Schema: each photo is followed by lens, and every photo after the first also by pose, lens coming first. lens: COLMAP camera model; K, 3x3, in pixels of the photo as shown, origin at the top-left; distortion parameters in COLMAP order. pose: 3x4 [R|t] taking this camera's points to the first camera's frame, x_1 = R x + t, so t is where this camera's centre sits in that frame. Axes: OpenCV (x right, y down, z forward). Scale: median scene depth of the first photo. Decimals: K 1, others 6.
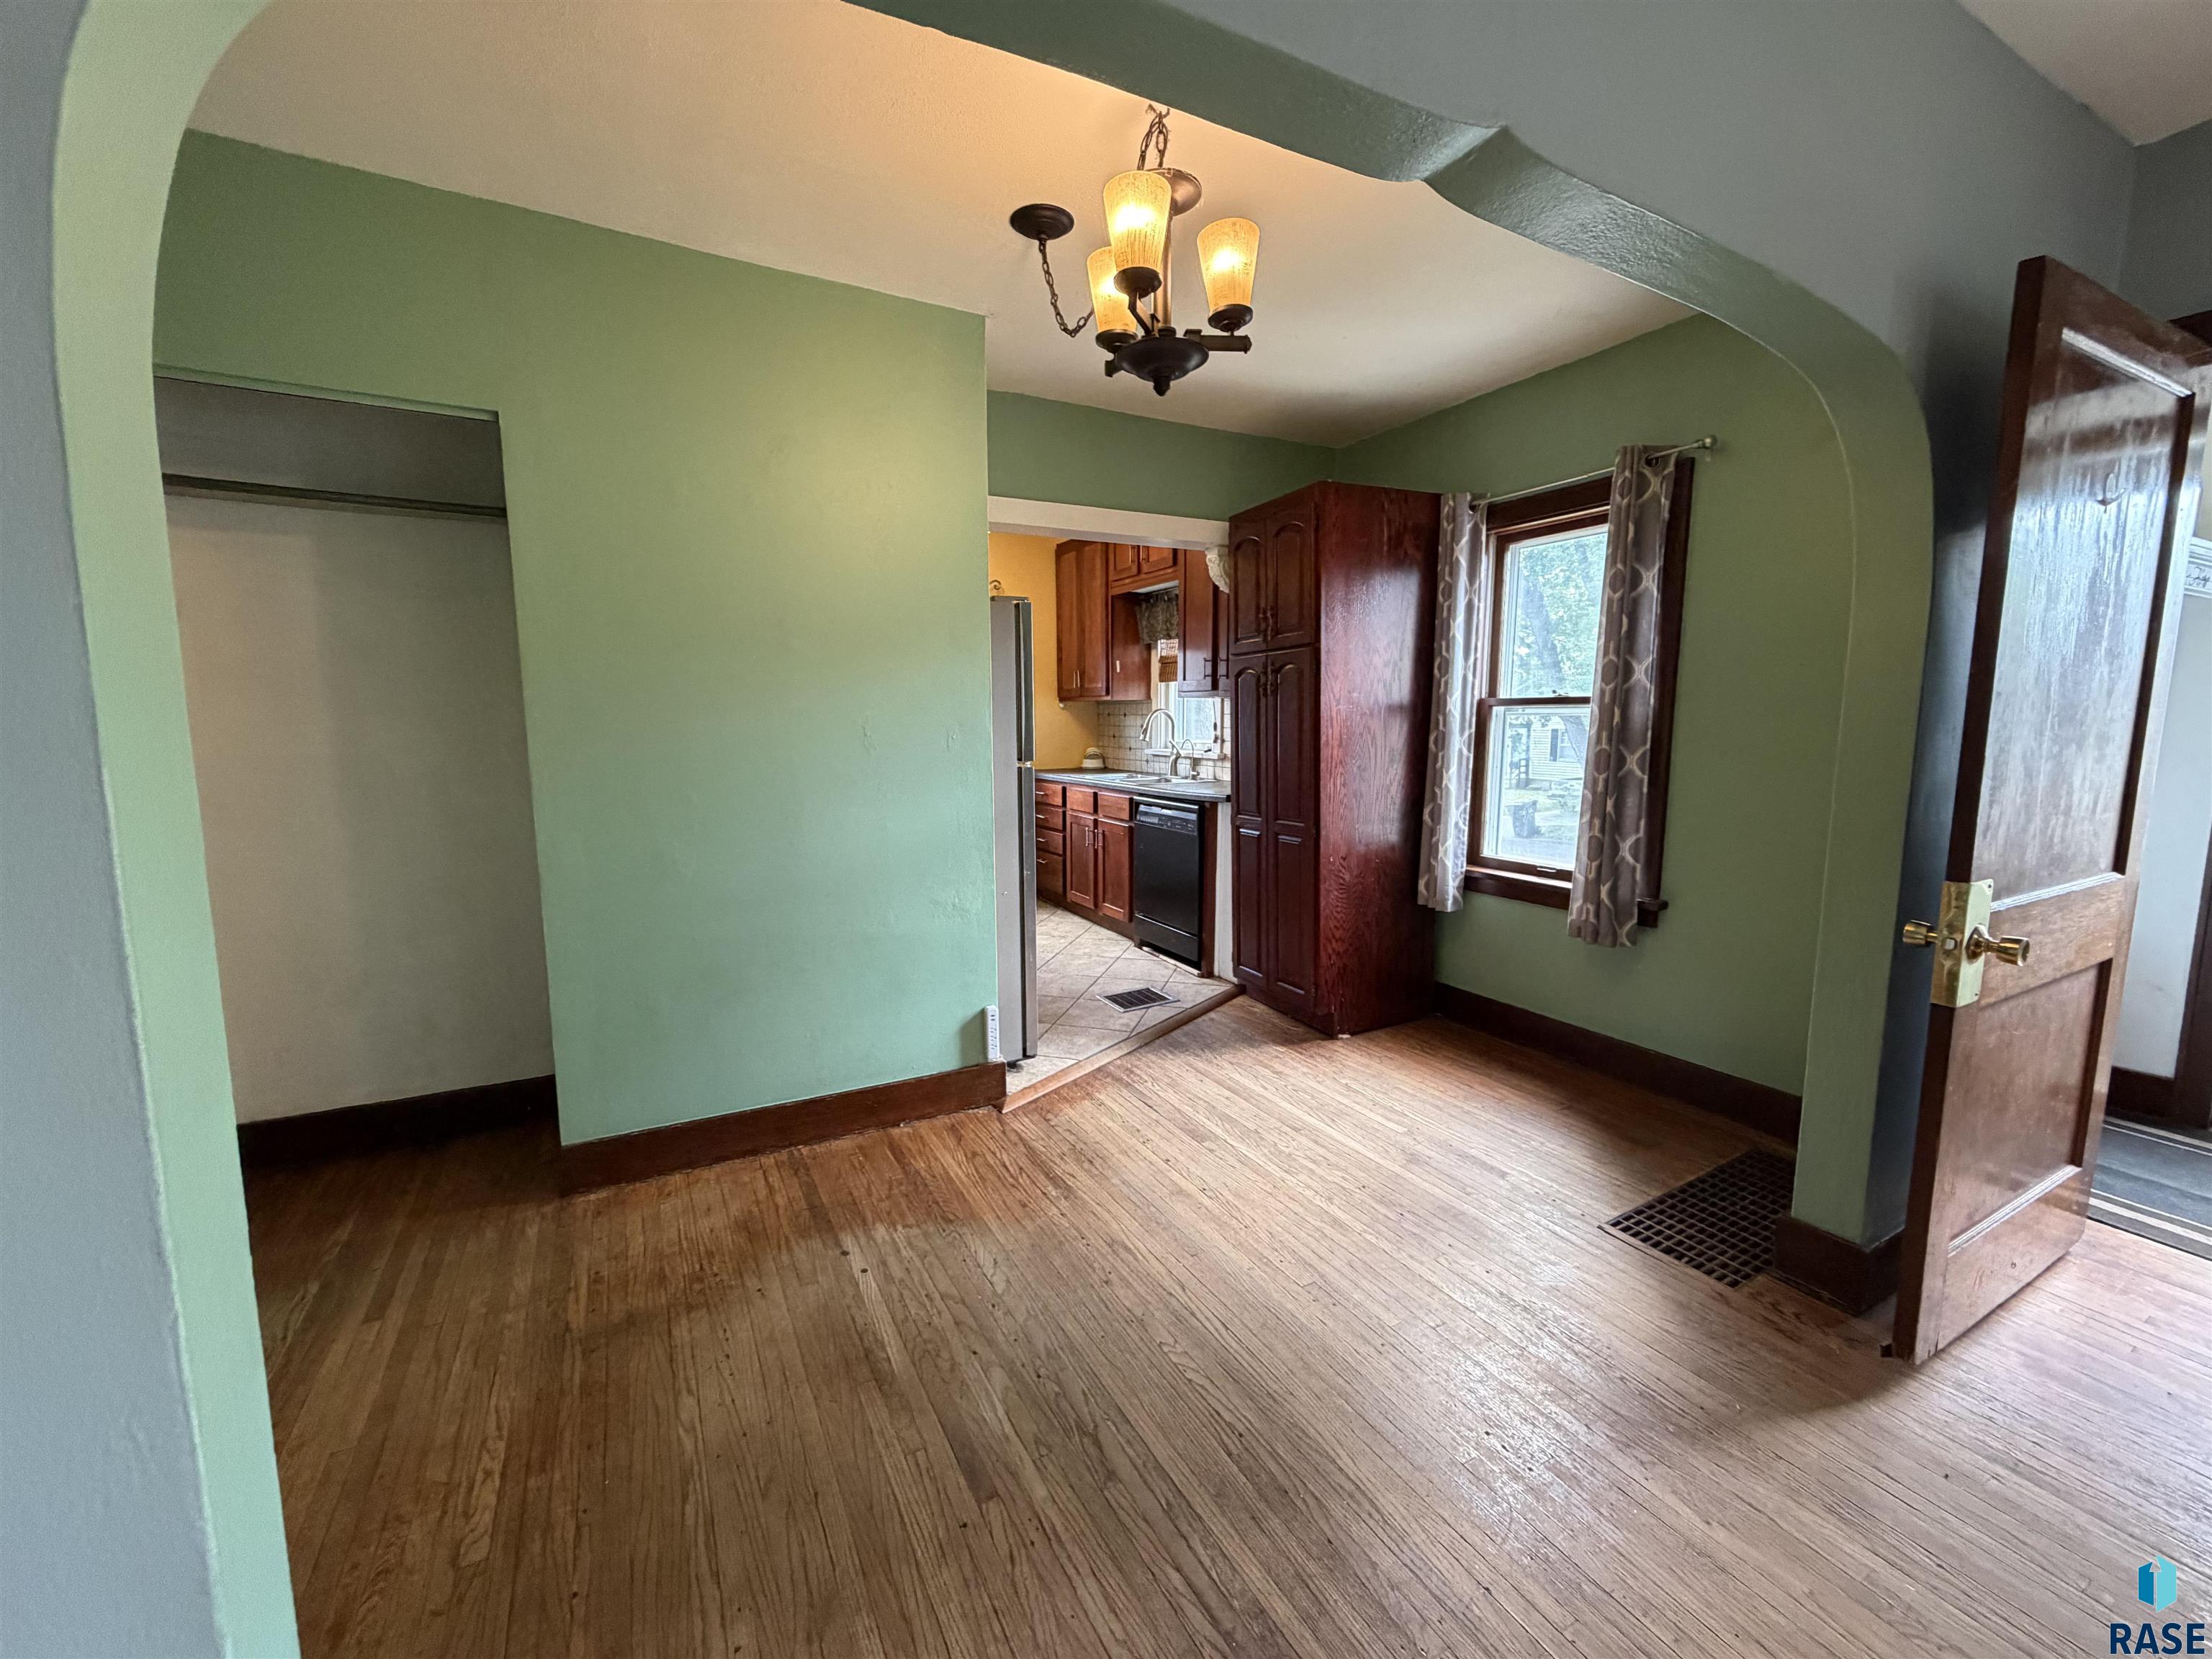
lens RADIAL K [[877.0, 0, 1105.4], [0, 877.0, 825.6], [0, 0, 1]] dist [0.000271, -0.000024]
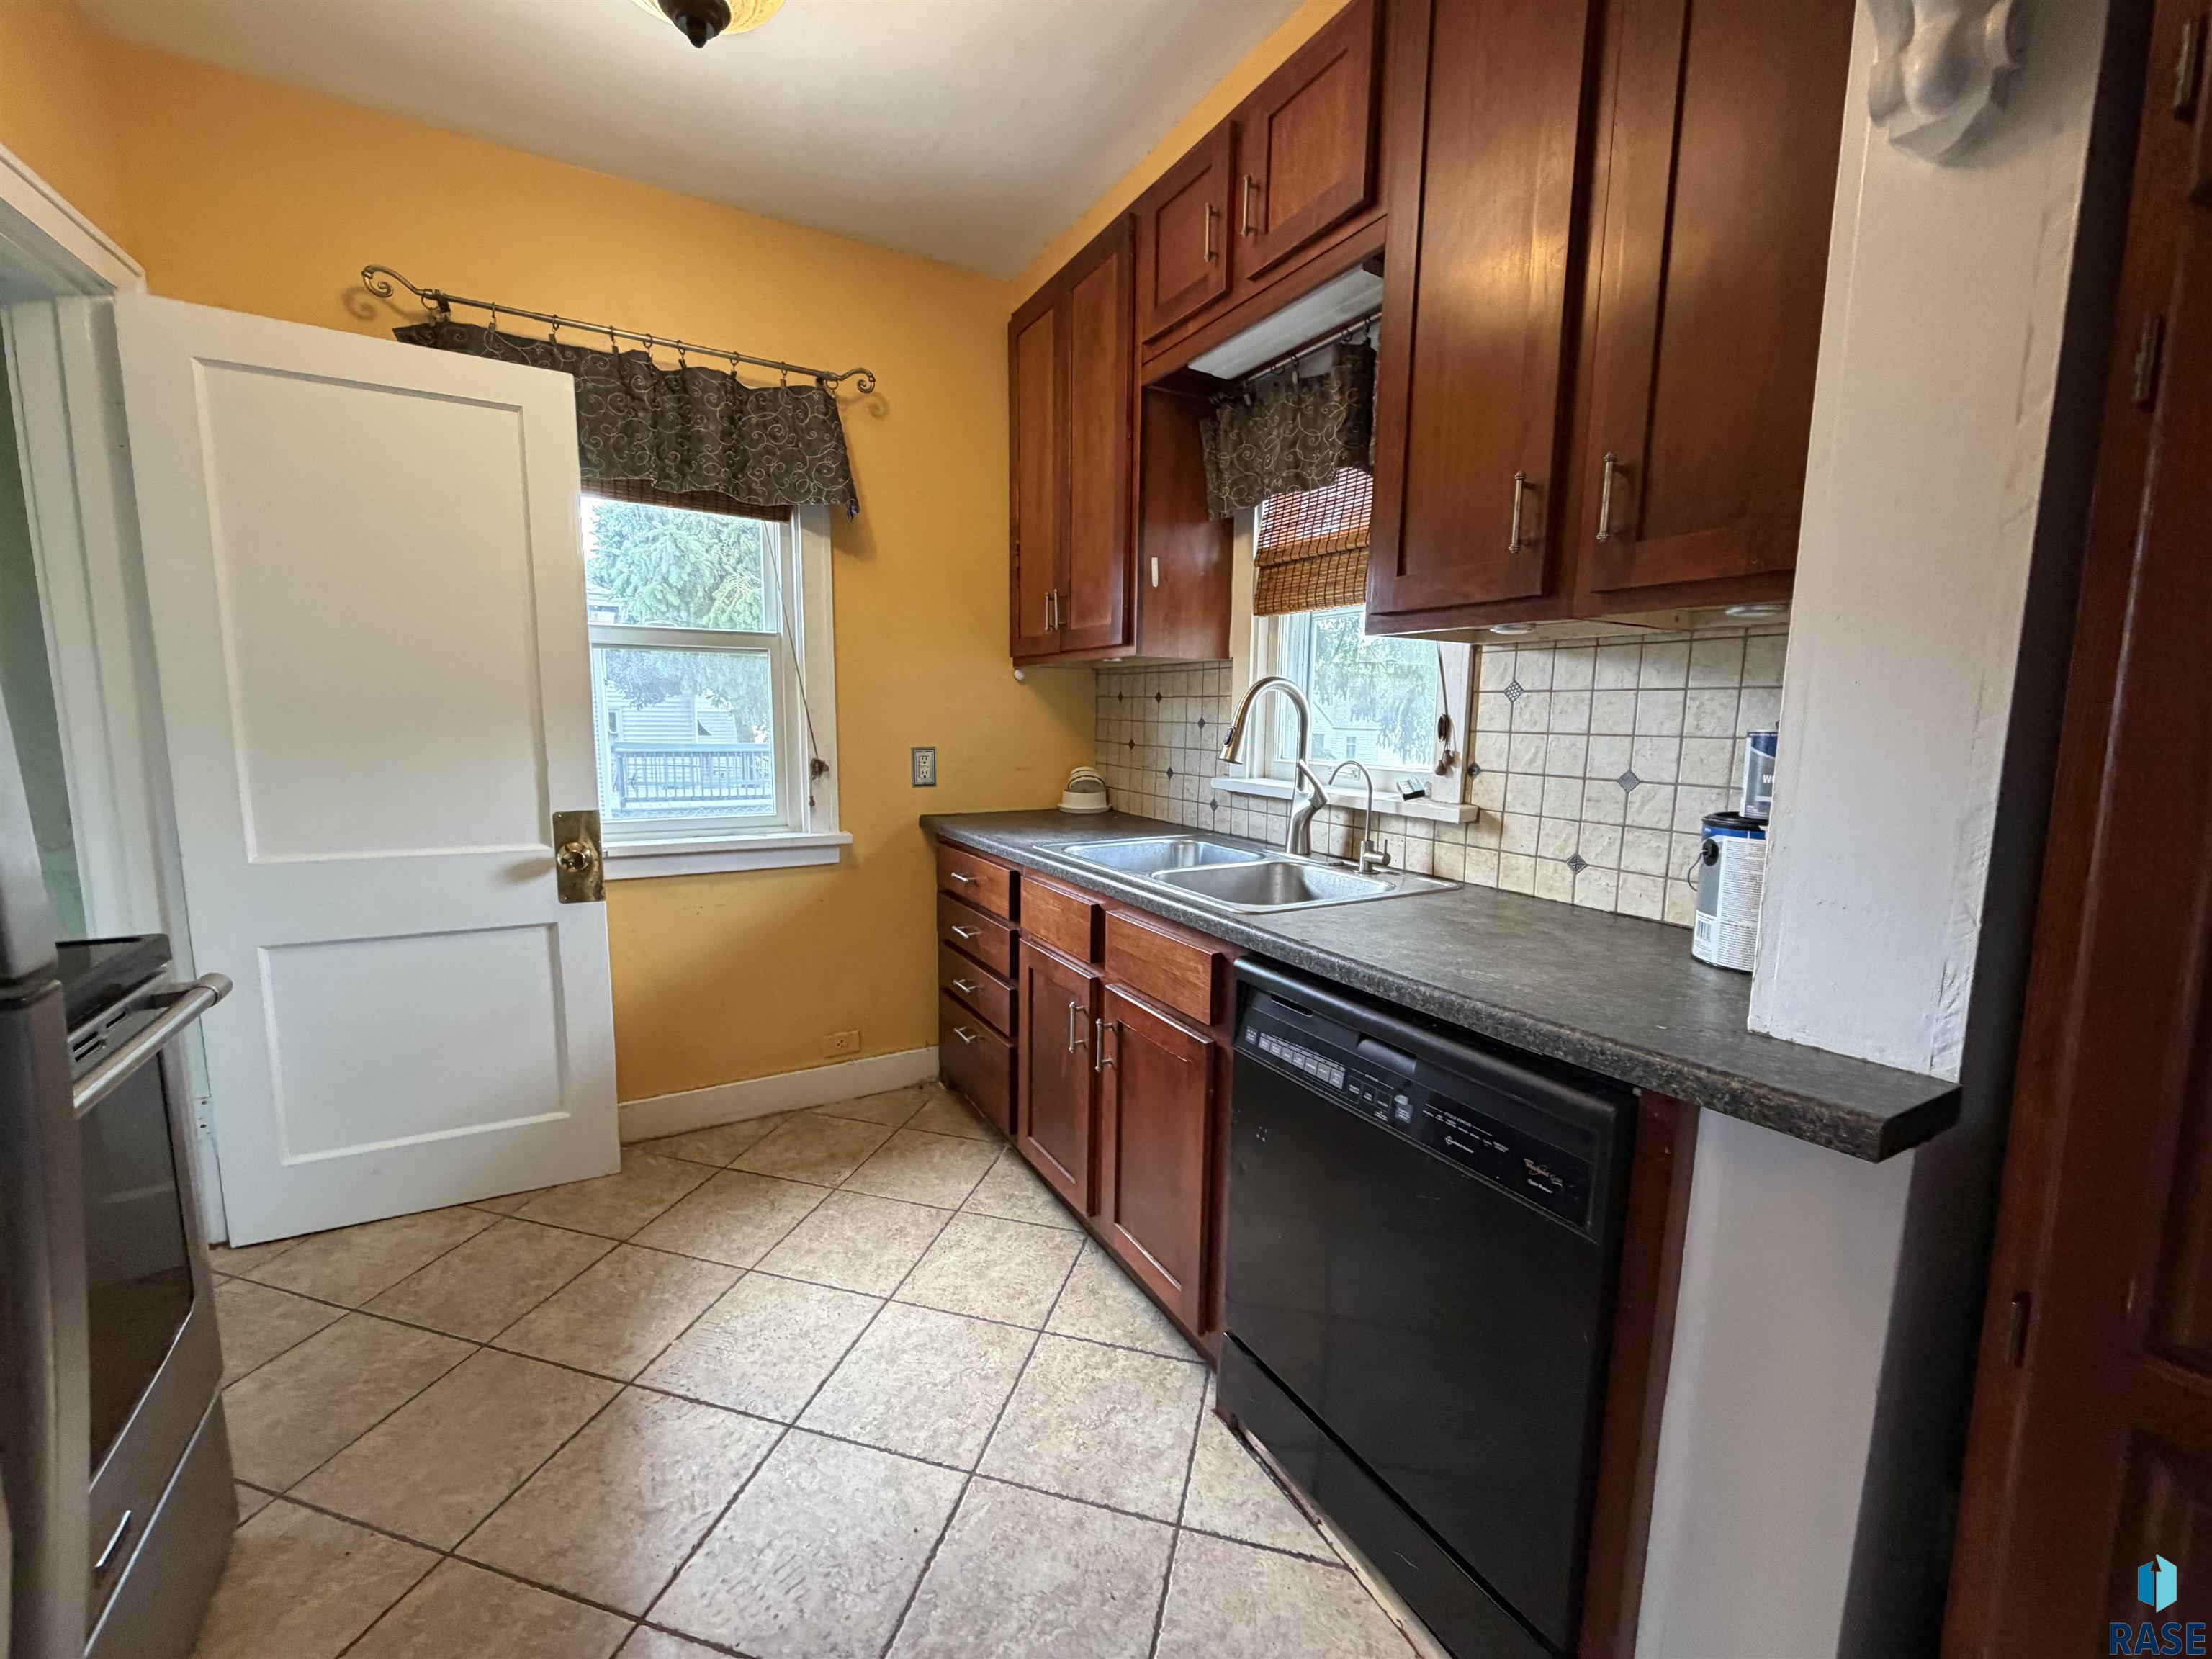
lens RADIAL K [[877.0, 0, 1103.1], [0, 877.0, 831.9], [0, 0, 1]] dist [0.000271, -0.000024]
pose [[0.999671, 0.016014, 0.020057, -0.016785], [-0.016208, 0.999823, 0.009553, -0.072831], [-0.019900, -0.009875, 0.999753, 0.656001]]
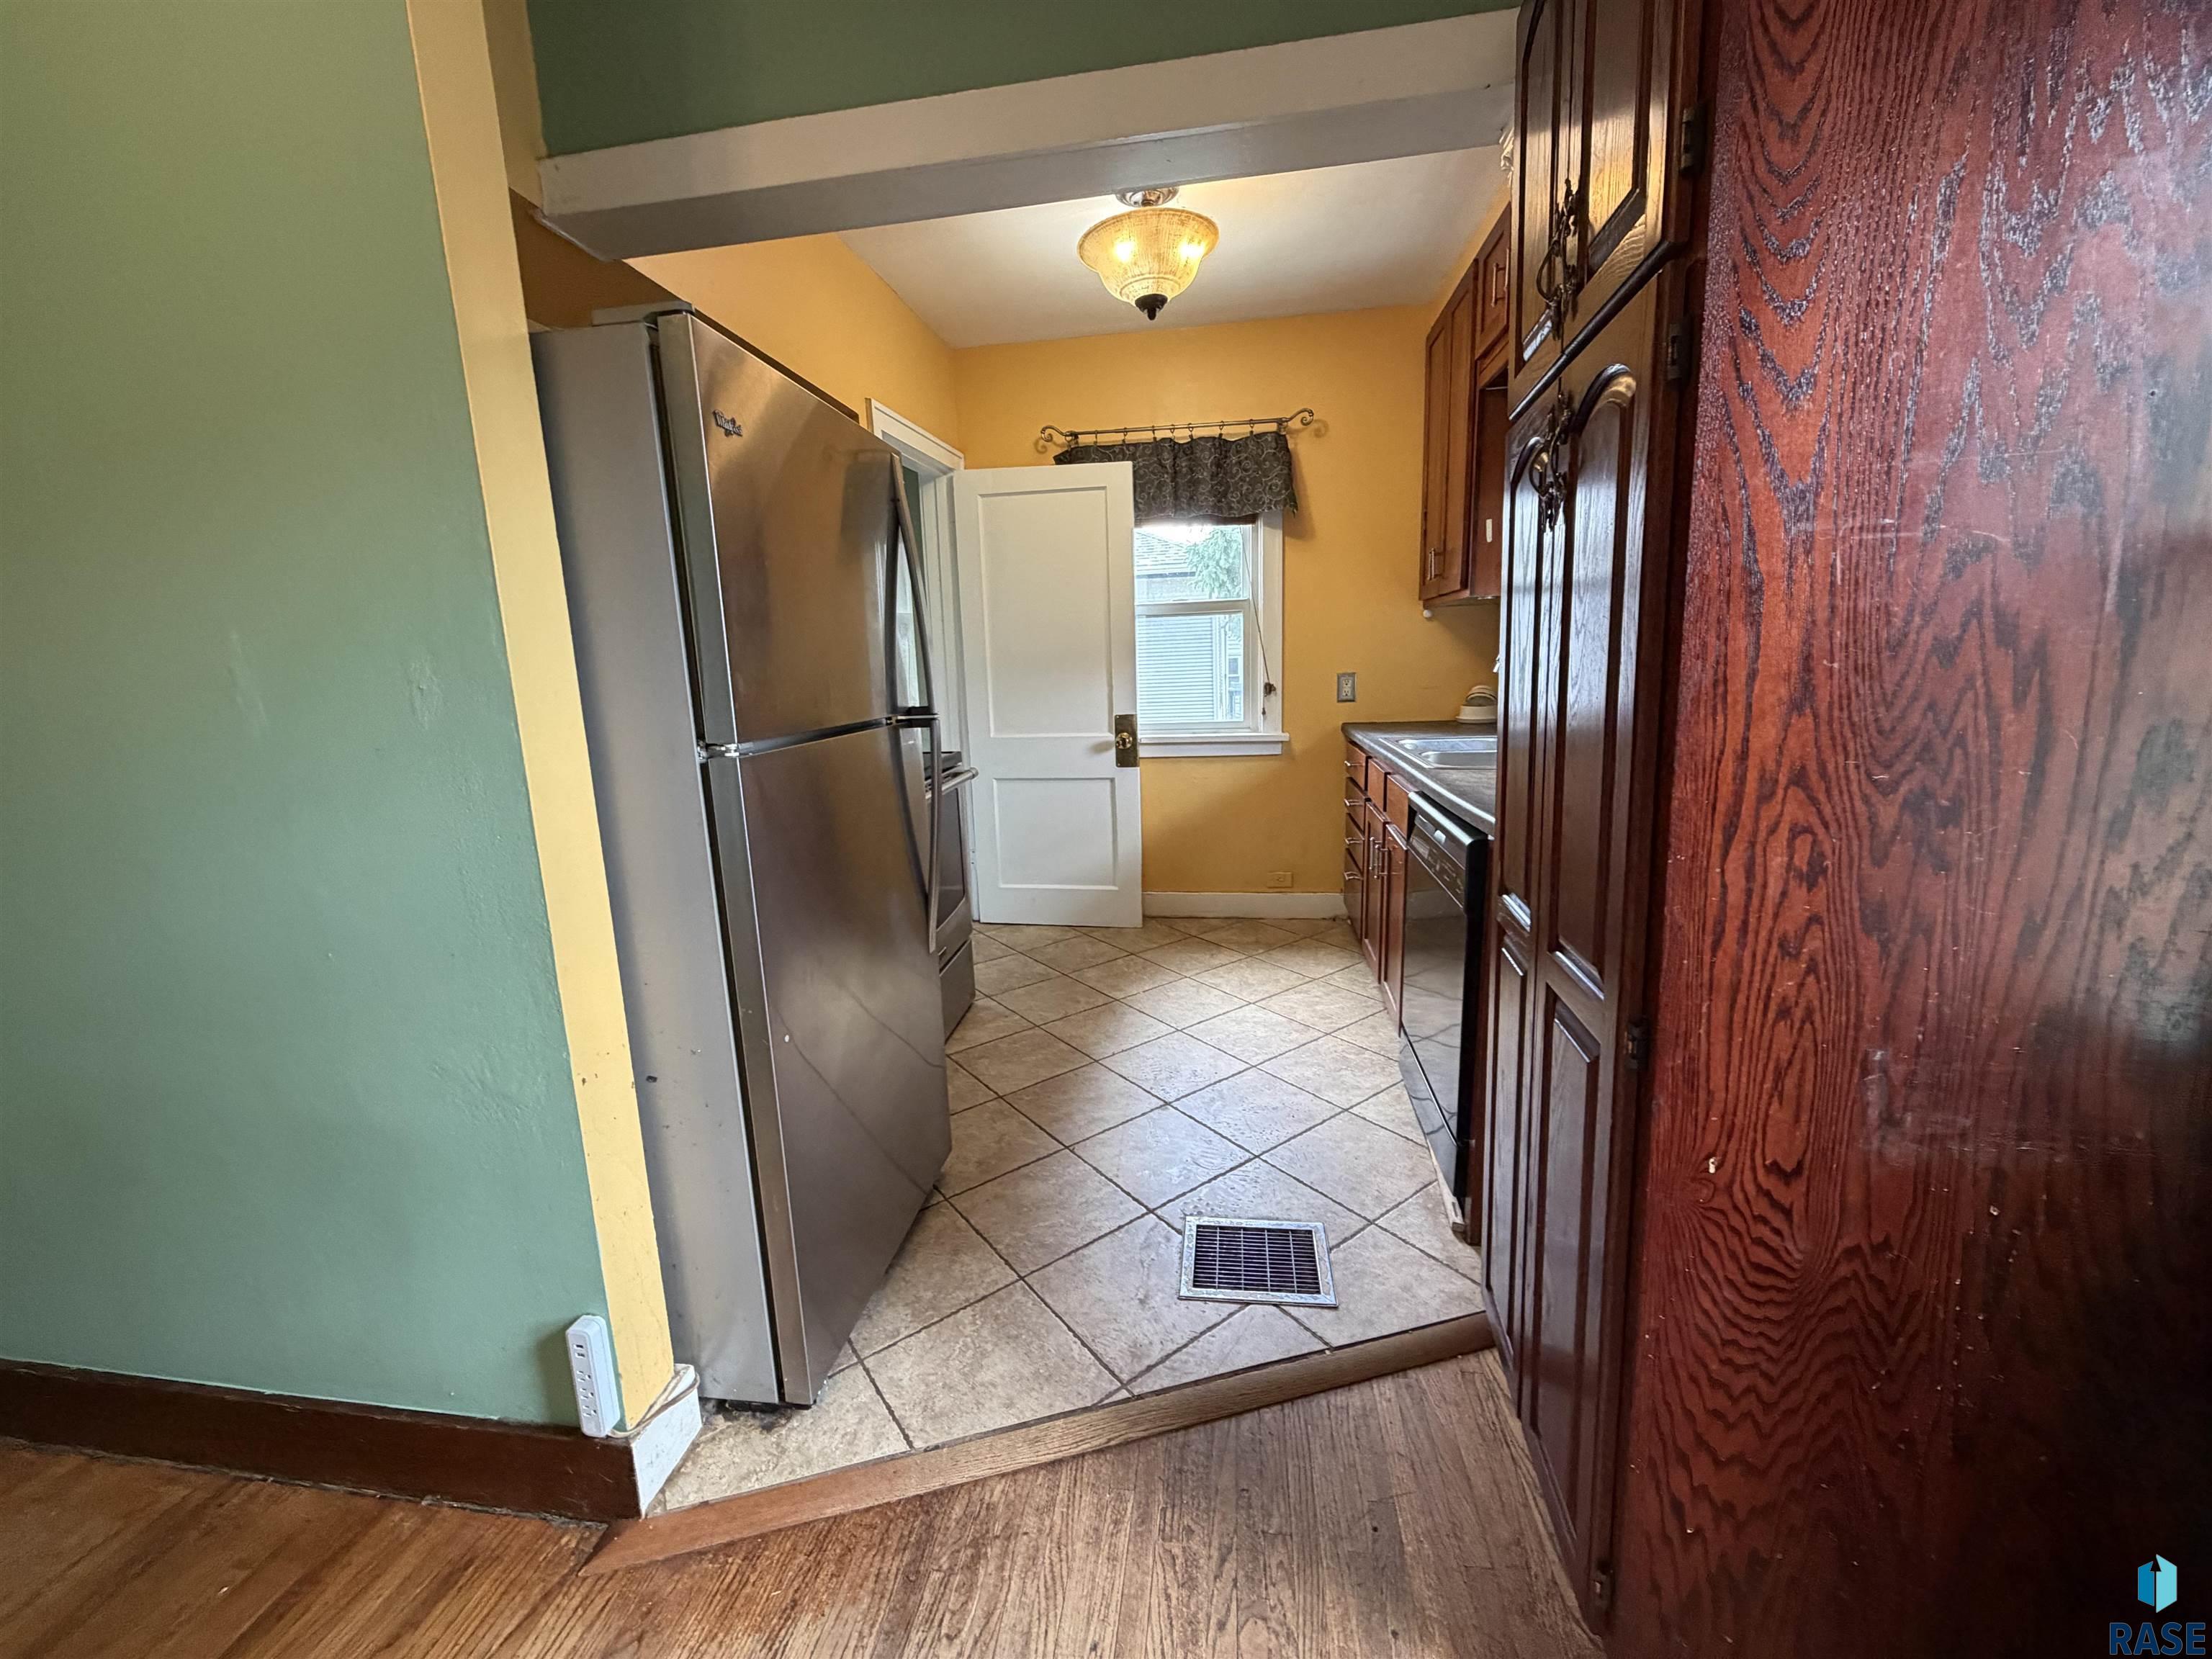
lens RADIAL K [[877.0, 0, 1108.5], [0, 877.0, 829.8], [0, 0, 1]] dist [0.000271, -0.000024]
pose [[0.797951, 0.094568, -0.595257, 0.176609], [-0.045451, 0.994243, 0.097026, -0.048894], [0.601006, -0.050367, 0.797656, 0.478944]]
